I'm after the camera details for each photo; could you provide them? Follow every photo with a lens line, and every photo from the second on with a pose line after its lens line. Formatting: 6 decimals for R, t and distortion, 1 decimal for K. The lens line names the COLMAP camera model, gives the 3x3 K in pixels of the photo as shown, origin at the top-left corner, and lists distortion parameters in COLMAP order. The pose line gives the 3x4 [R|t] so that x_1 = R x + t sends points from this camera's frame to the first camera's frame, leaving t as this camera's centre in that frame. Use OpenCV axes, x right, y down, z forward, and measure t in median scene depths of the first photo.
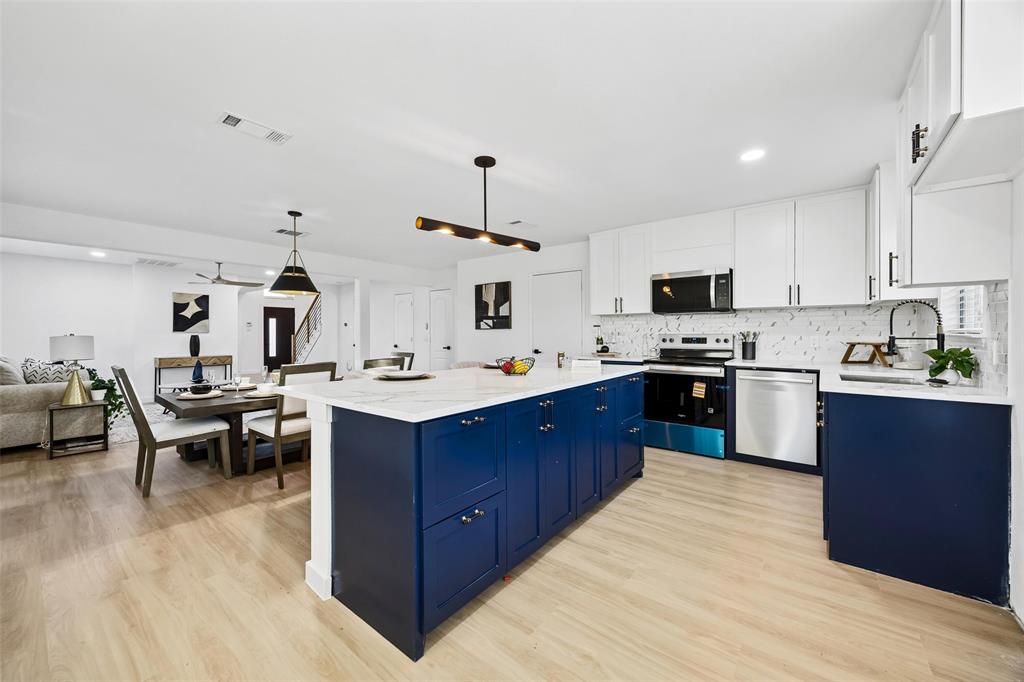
lens RADIAL K [[391.7, 0, 510.3], [0, 391.7, 333.3], [0, 0, 1]] dist [0.001629, -0.000195]
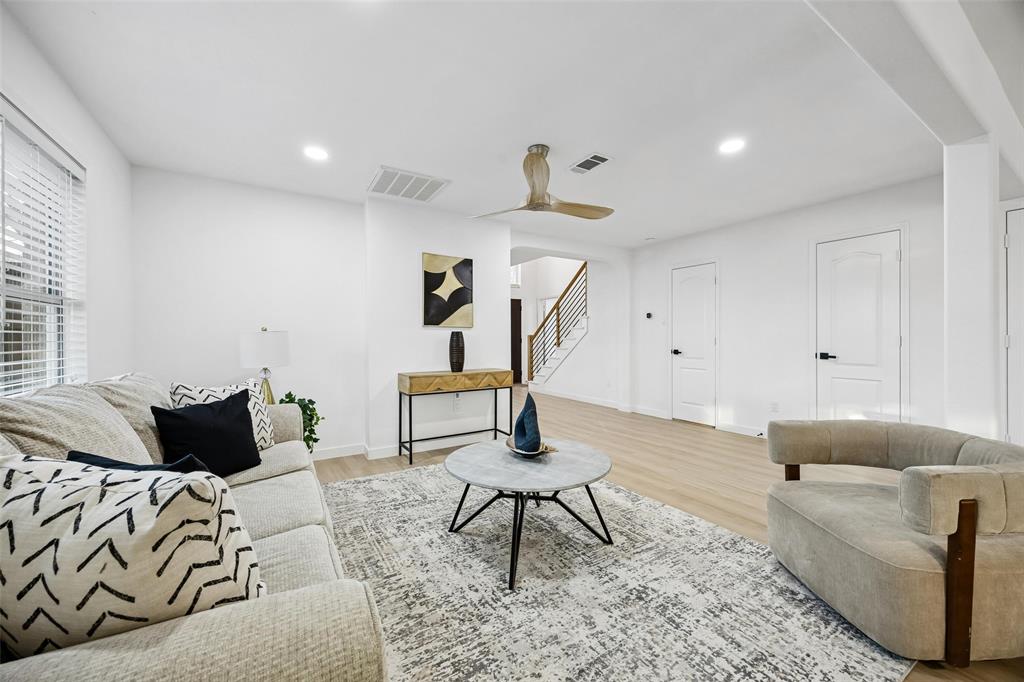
lens RADIAL K [[391.7, 0, 516.7], [0, 391.7, 344.0], [0, 0, 1]] dist [0.001629, -0.000195]
pose [[0.942854, 0.008014, -0.333109, -0.550391], [-0.001586, 0.999807, 0.019566, 0.010800], [0.333202, -0.017919, 0.942685, 0.524023]]
